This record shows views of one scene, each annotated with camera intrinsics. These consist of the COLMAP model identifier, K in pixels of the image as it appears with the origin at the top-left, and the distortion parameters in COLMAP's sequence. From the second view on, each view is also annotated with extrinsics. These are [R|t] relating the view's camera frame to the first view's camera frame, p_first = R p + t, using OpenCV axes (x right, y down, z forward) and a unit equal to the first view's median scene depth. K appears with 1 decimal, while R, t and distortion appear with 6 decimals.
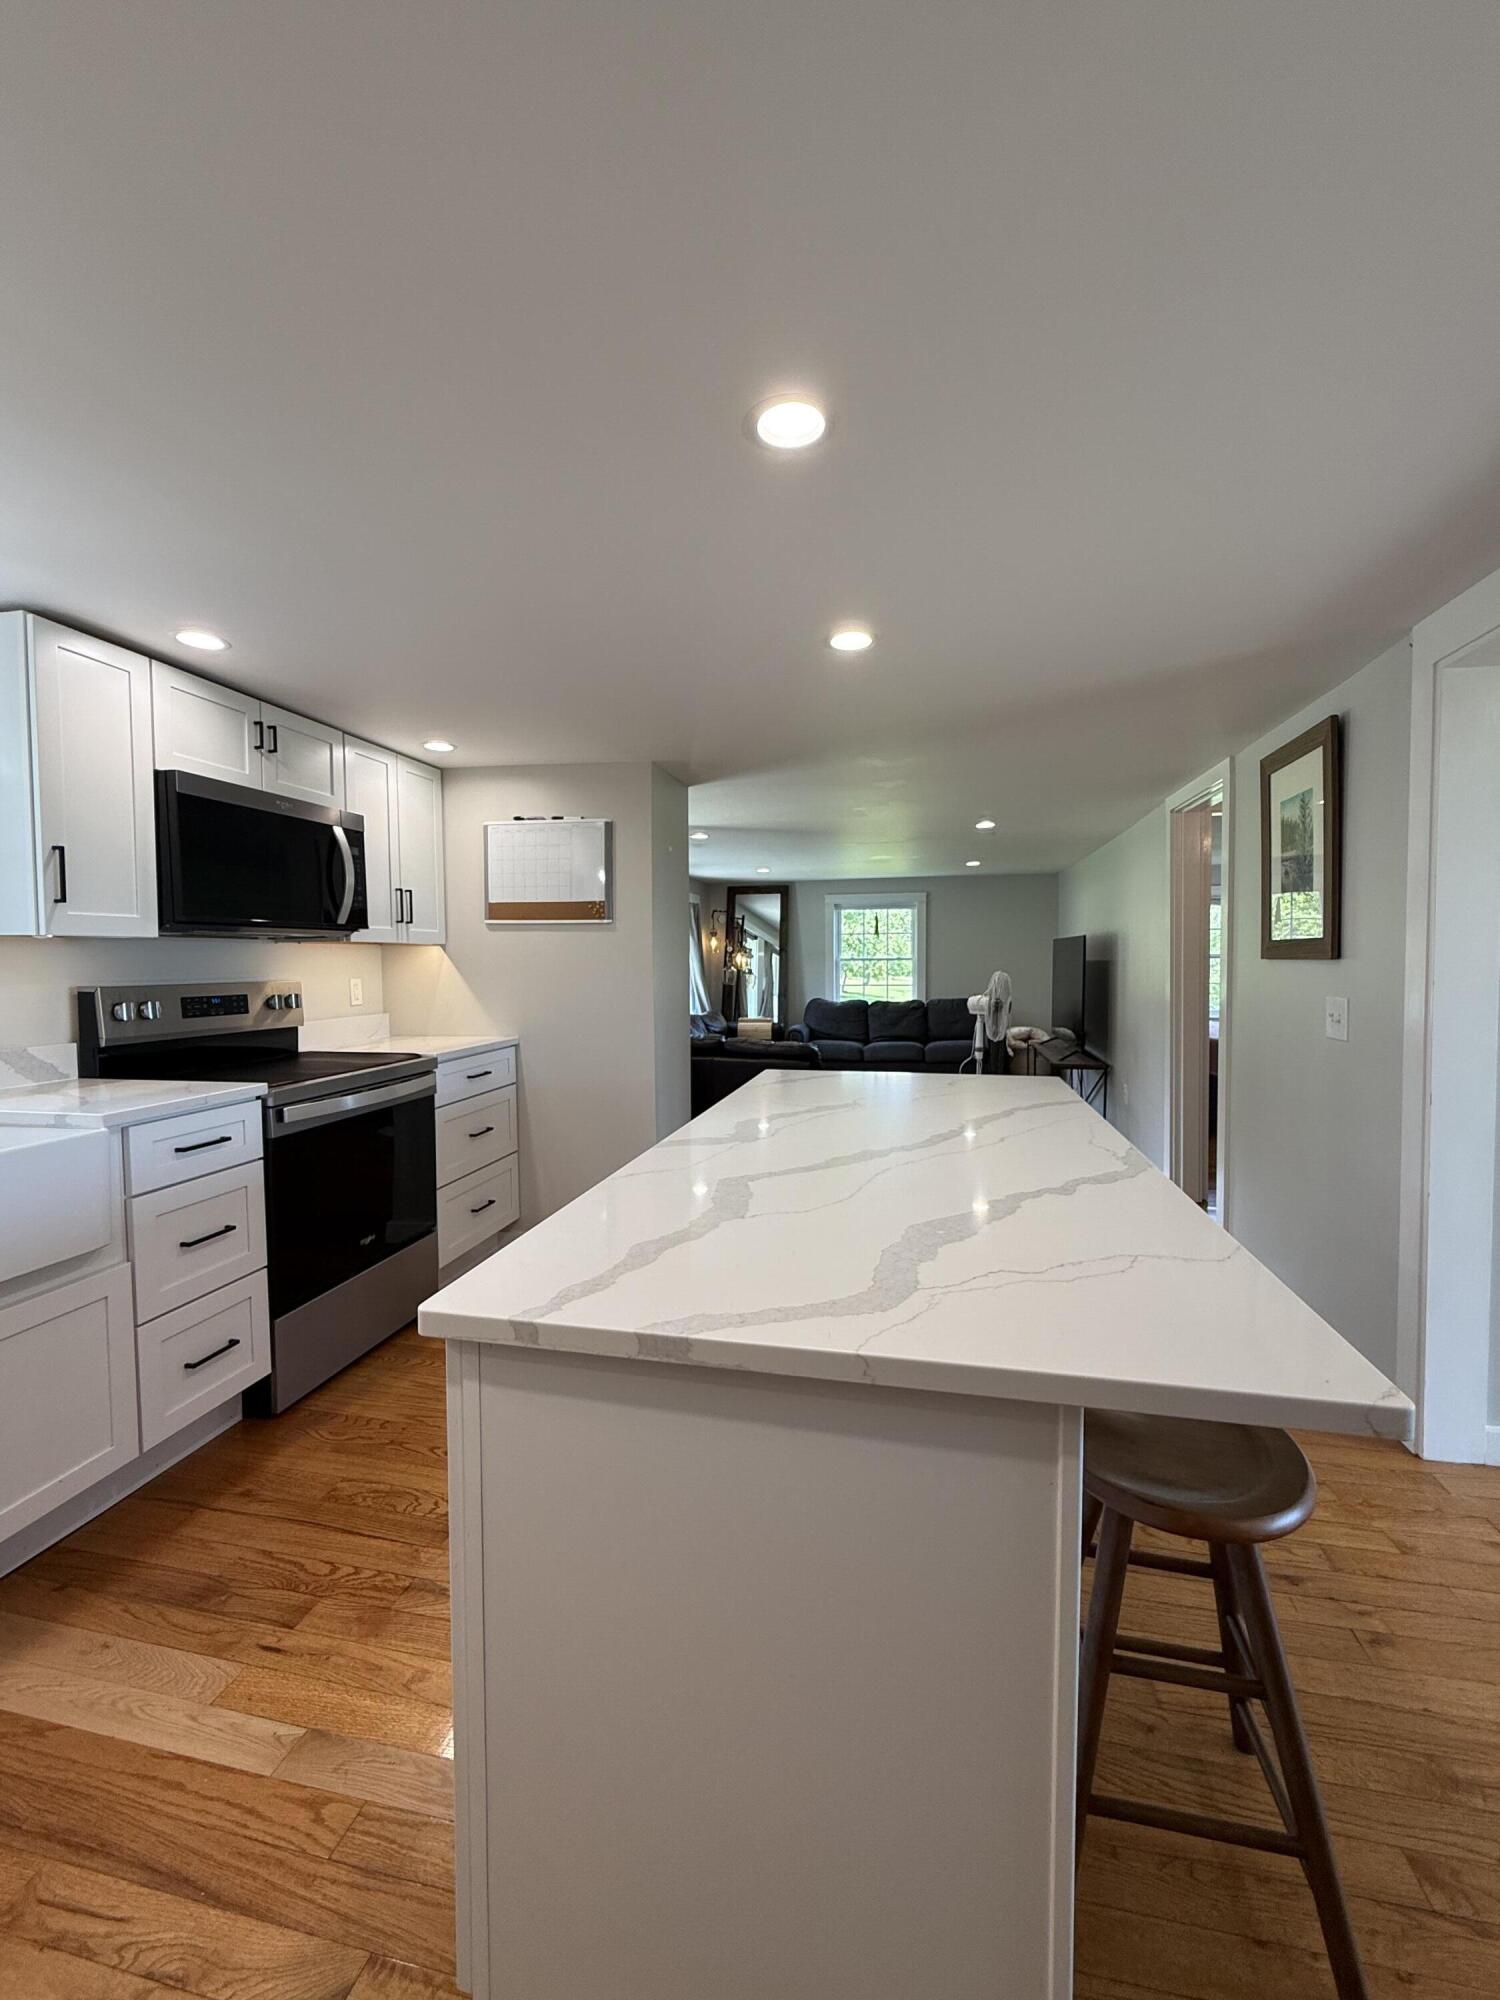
lens RADIAL K [[816.4, 0, 746.4], [0, 816.4, 997.1], [0, 0, 1]] dist [-0.003543, 0.001152]
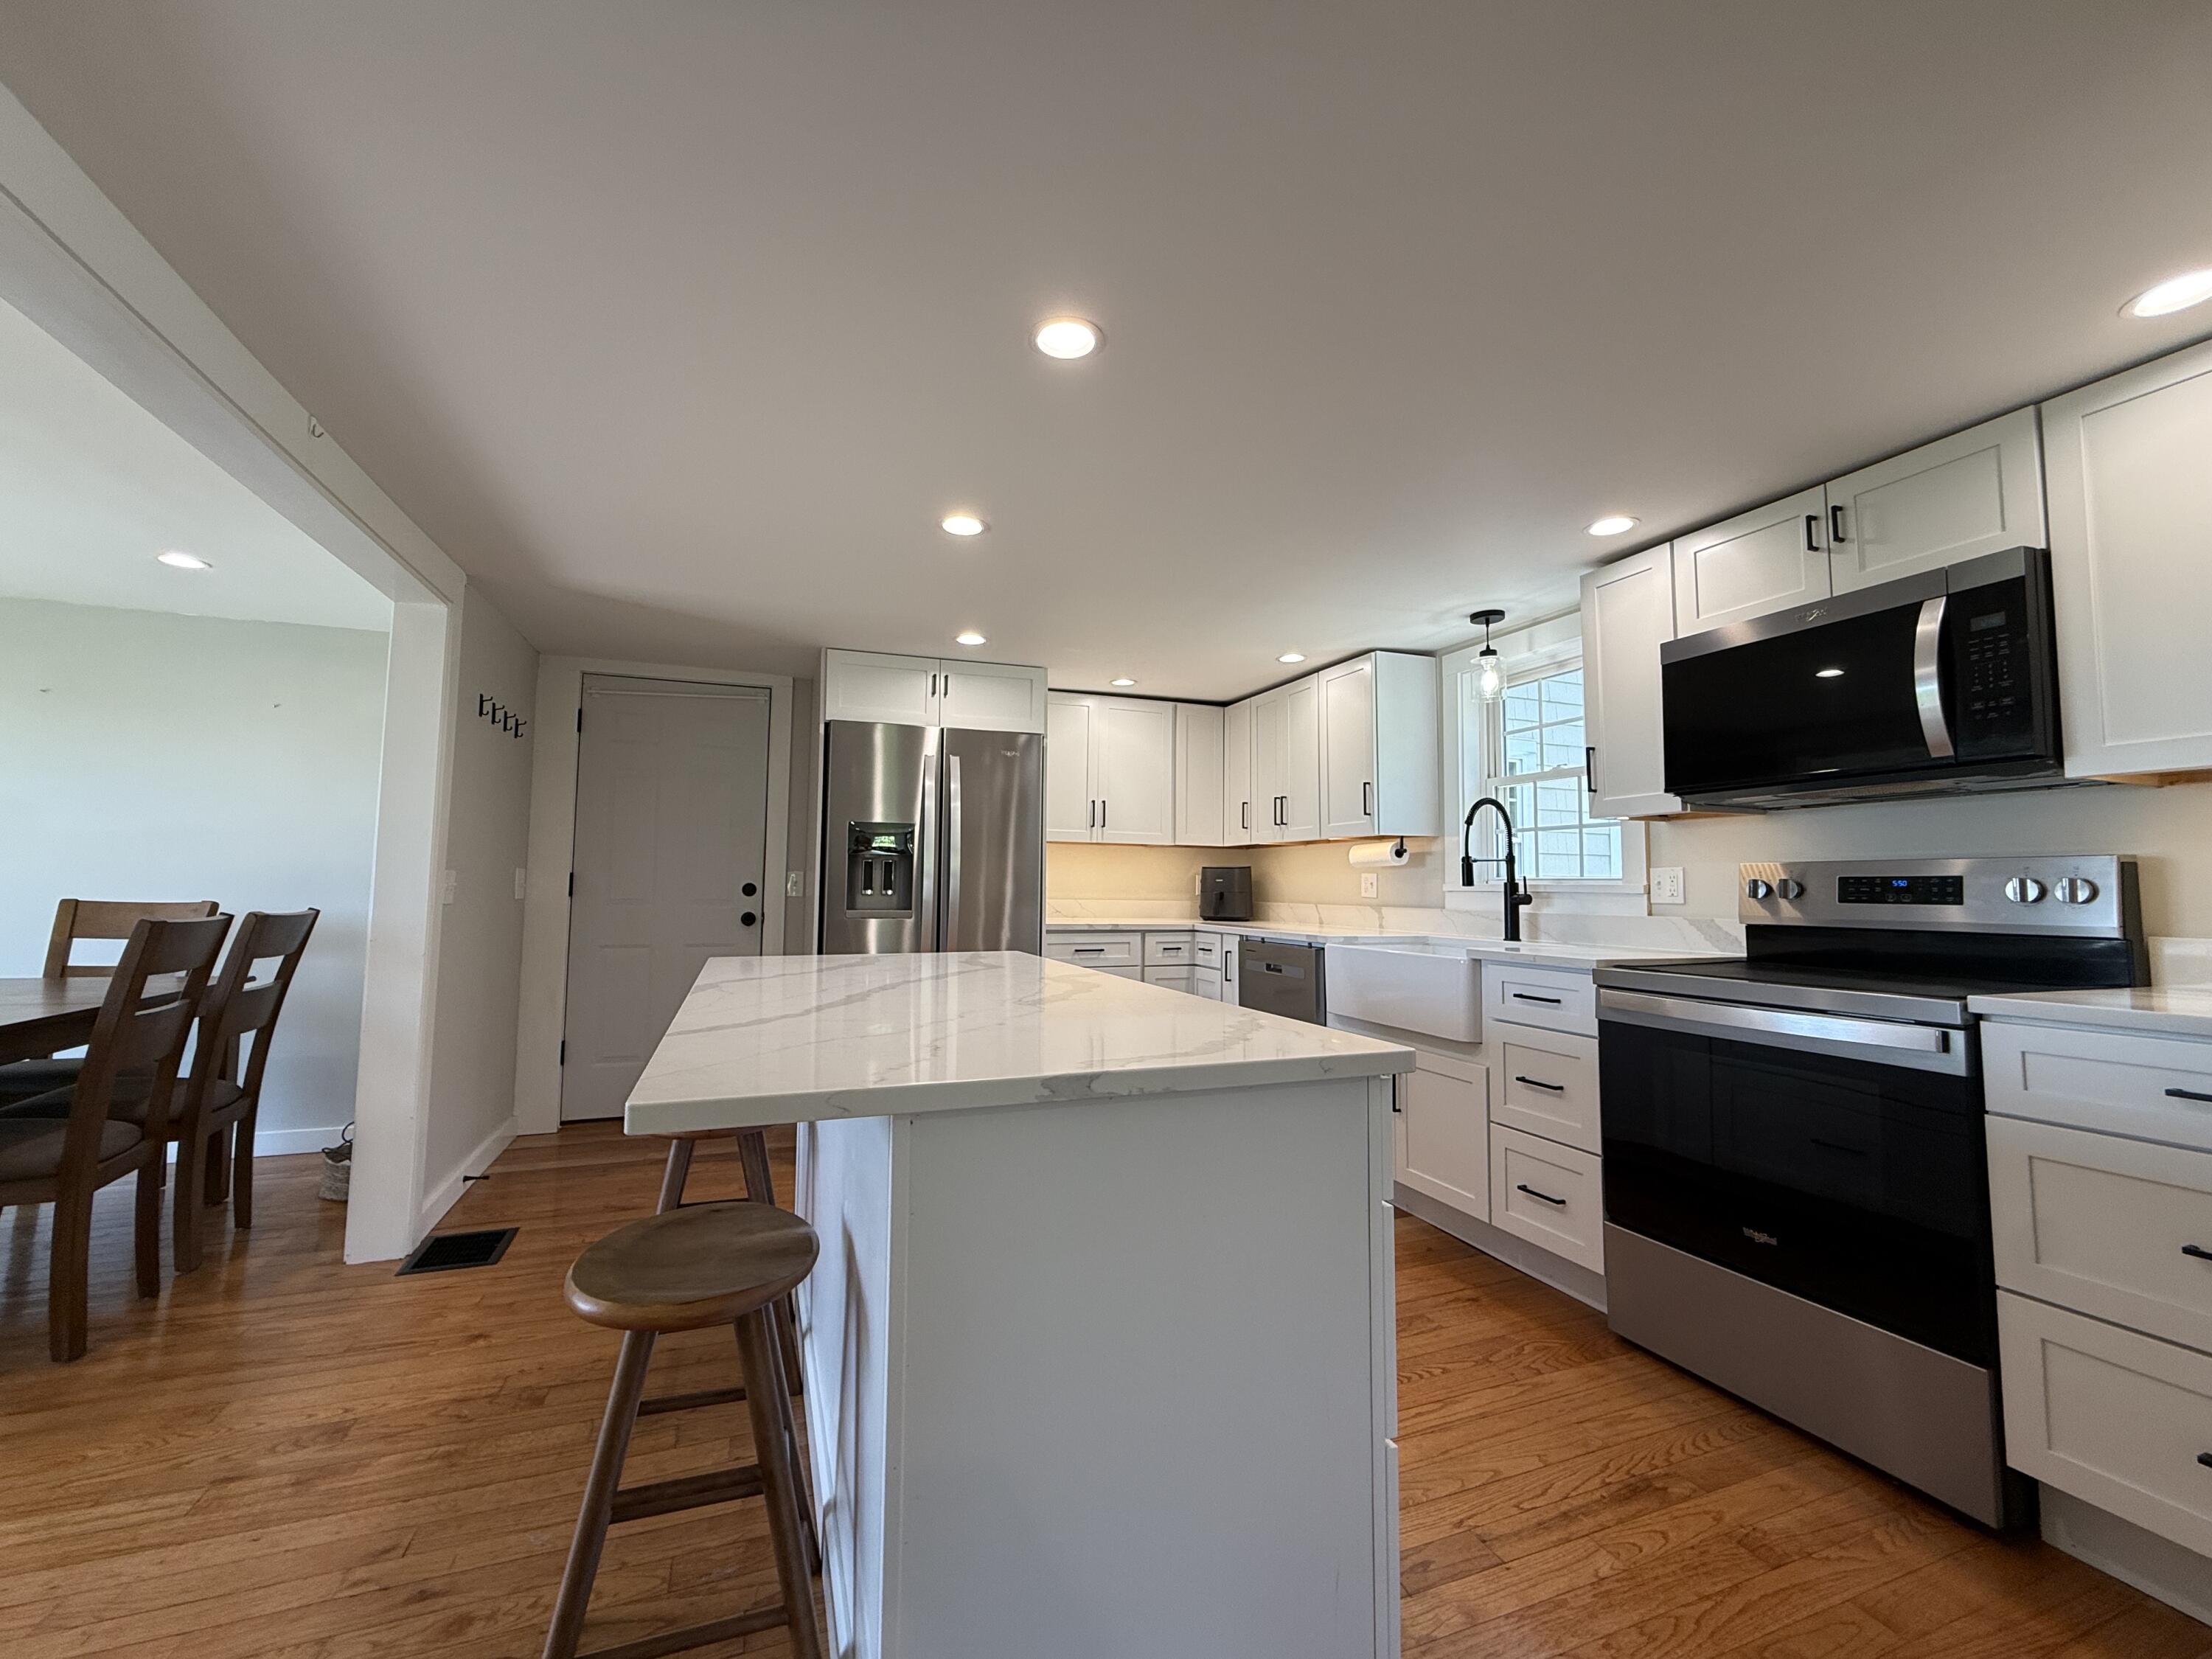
lens RADIAL K [[902.9, 0, 1108.6], [0, 902.9, 828.6], [0, 0, 1]] dist [-0.003543, 0.001152]
pose [[-0.823772, -0.041526, -0.565399, 0.402886], [-0.031038, 0.999121, -0.028160, 0.000316], [0.566072, -0.005649, -0.824337, 1.286644]]
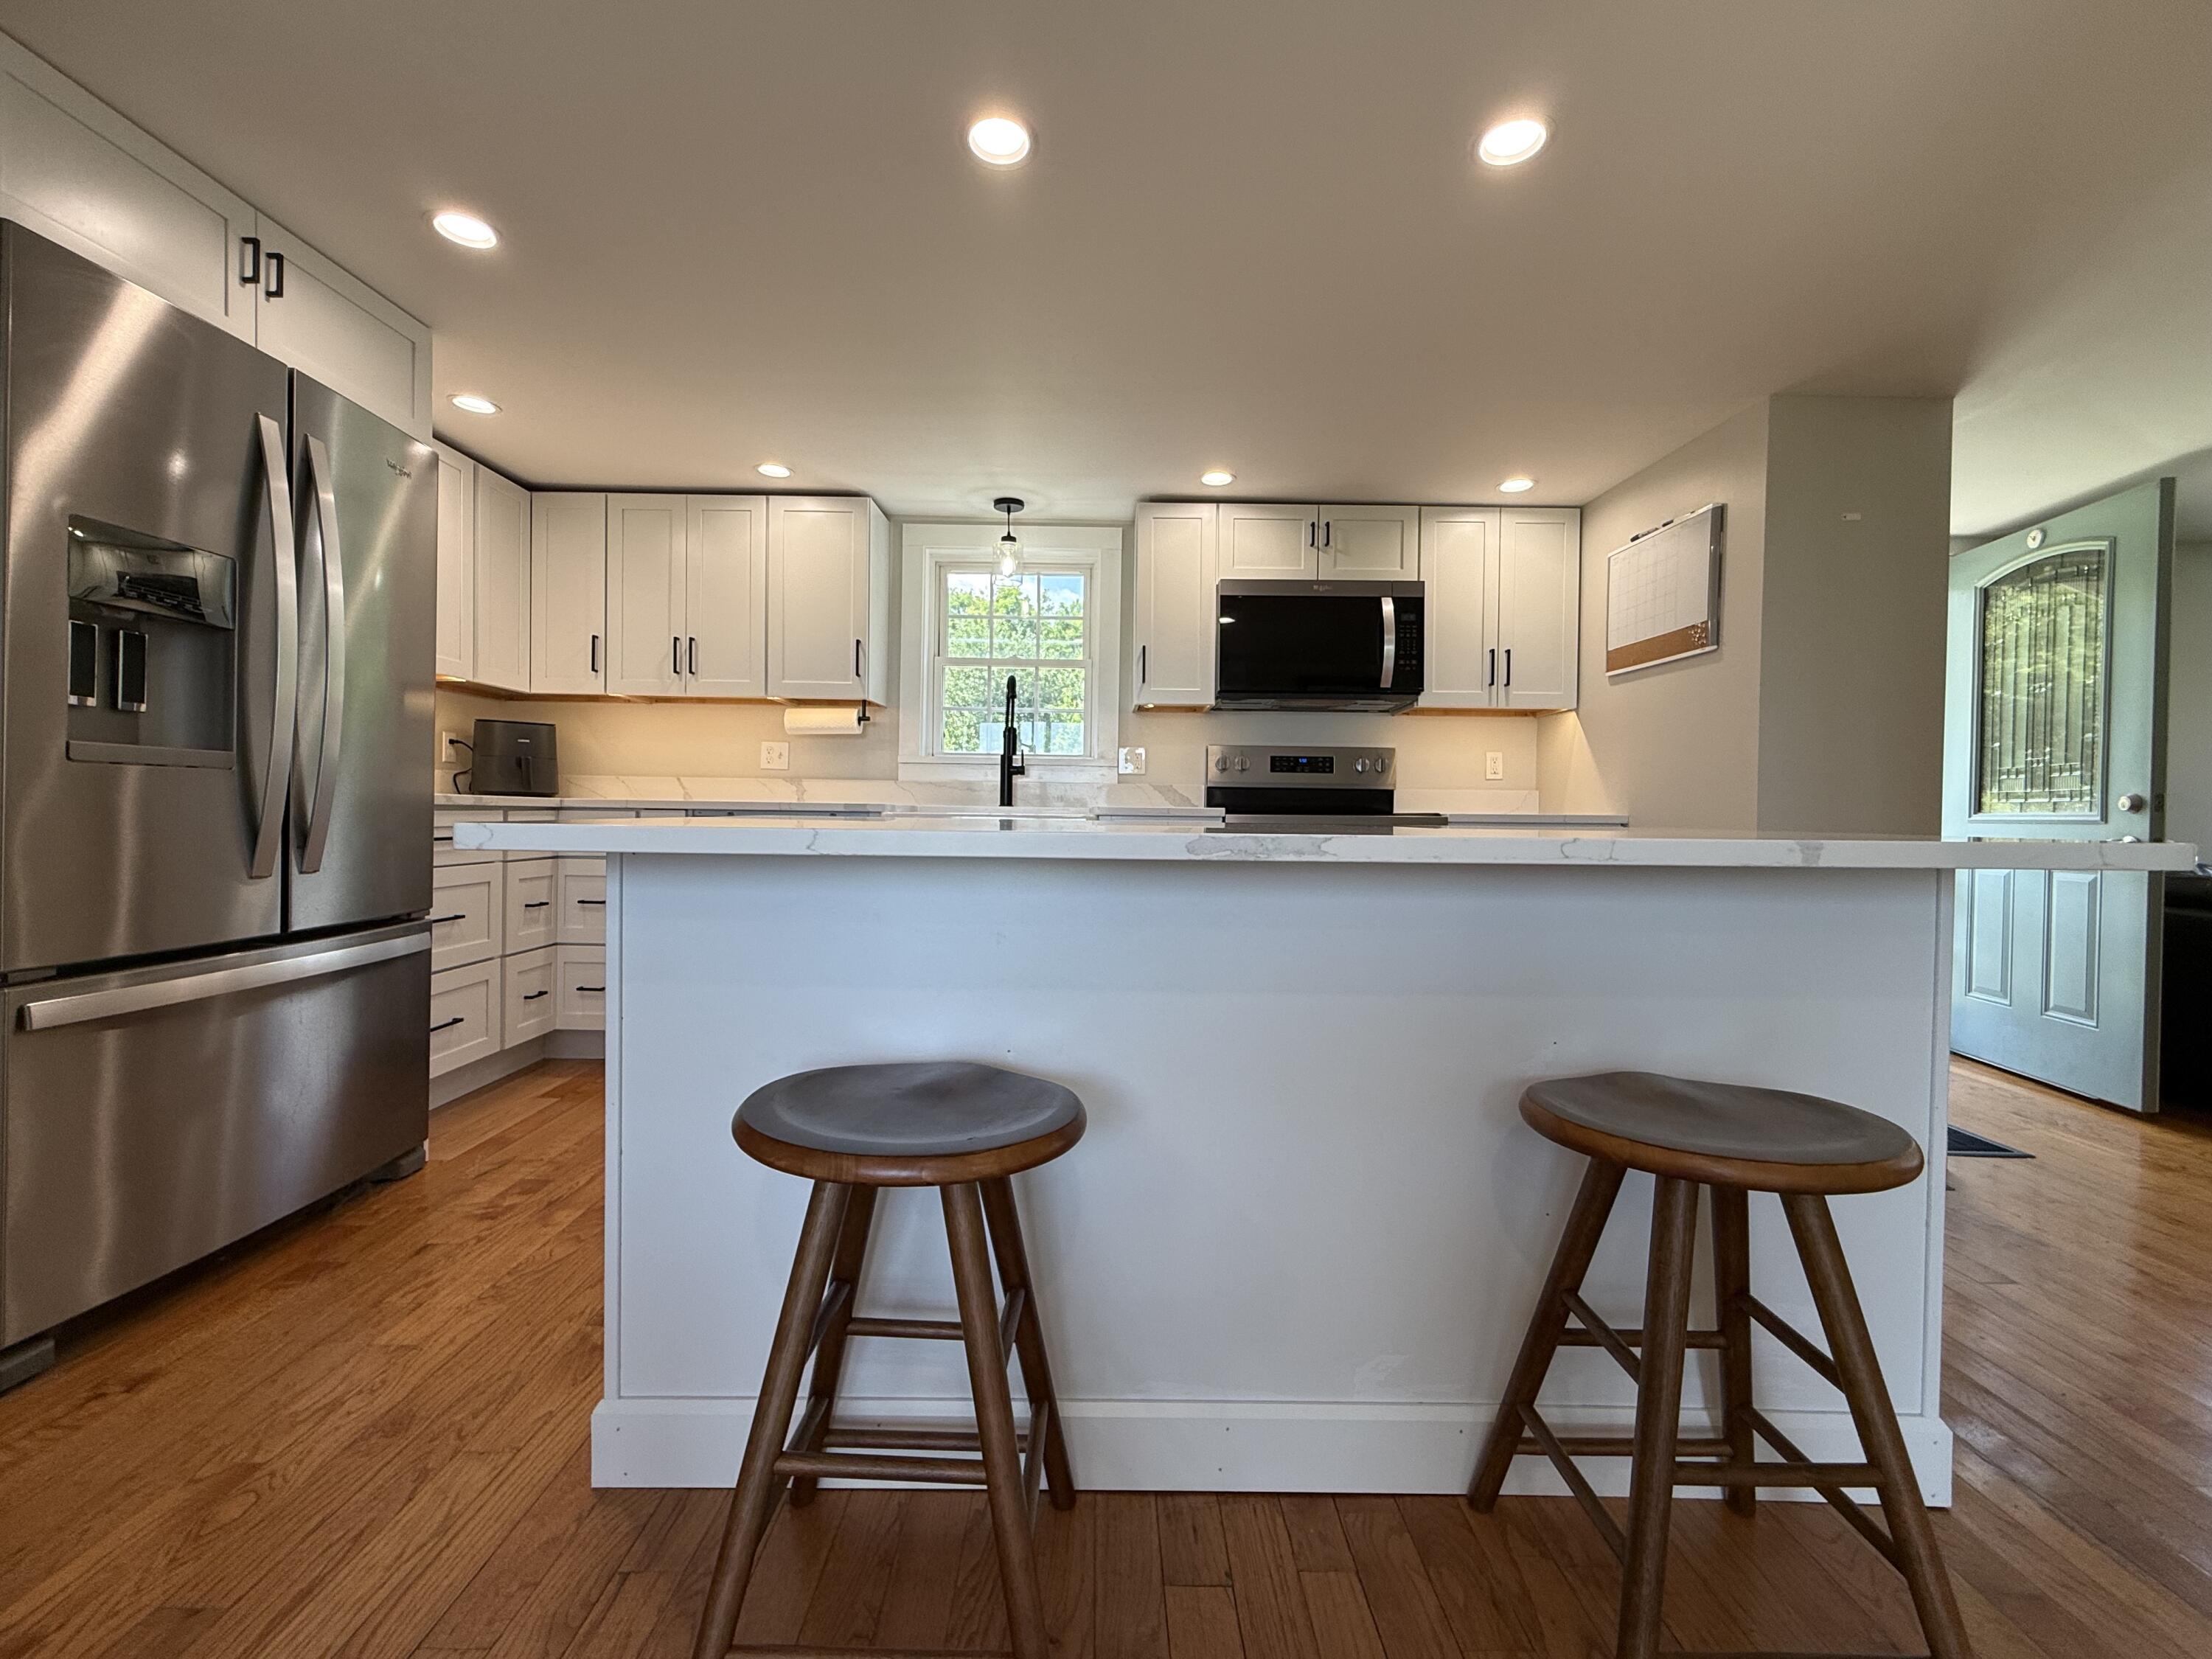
lens RADIAL K [[902.9, 0, 1107.5], [0, 902.9, 820.0], [0, 0, 1]] dist [-0.003543, 0.001152]
pose [[0.226831, 0.016992, -0.973786, 0.615076], [-0.057675, 0.998327, 0.003985, 0.107336], [0.972225, 0.055259, 0.227432, 0.417611]]
